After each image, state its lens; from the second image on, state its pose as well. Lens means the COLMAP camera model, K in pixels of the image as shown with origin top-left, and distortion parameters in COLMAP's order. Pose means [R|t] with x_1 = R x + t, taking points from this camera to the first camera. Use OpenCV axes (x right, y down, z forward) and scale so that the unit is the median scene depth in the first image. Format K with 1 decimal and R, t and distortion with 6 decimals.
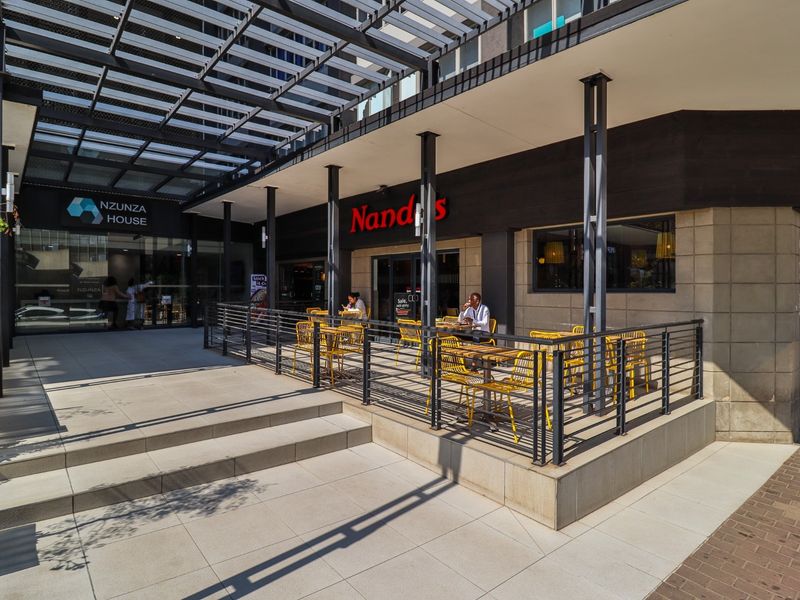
lens RADIAL K [[463.0, 0, 400.0], [0, 463.0, 300.0], [0, 0, 1]] dist [-0.003085, -0.000909]
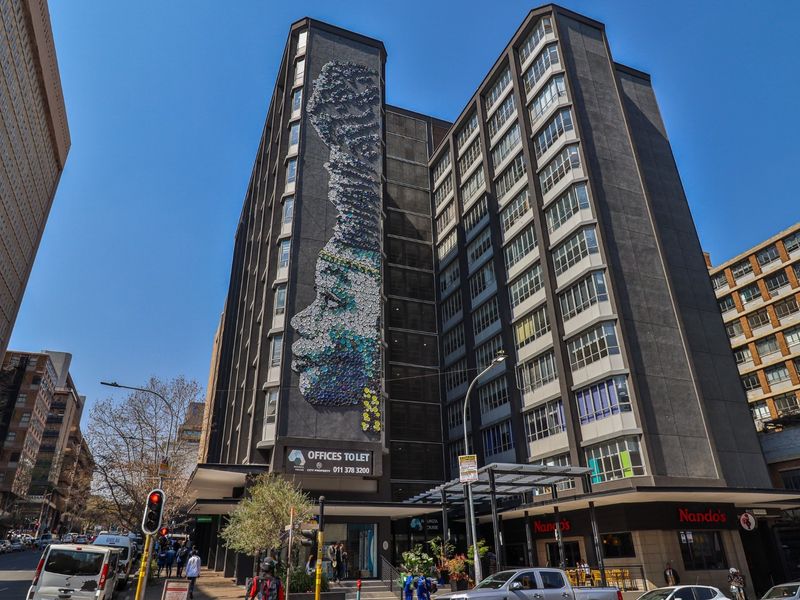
lens RADIAL K [[553.3, 0, 400.0], [0, 553.3, 300.0], [0, 0, 1]] dist [0.001360, -0.001079]
pose [[0.947382, -0.157964, -0.278416, 0.344867], [0.016239, 0.892357, -0.451037, 0.093846], [0.319694, 0.422783, 0.847968, -3.385146]]
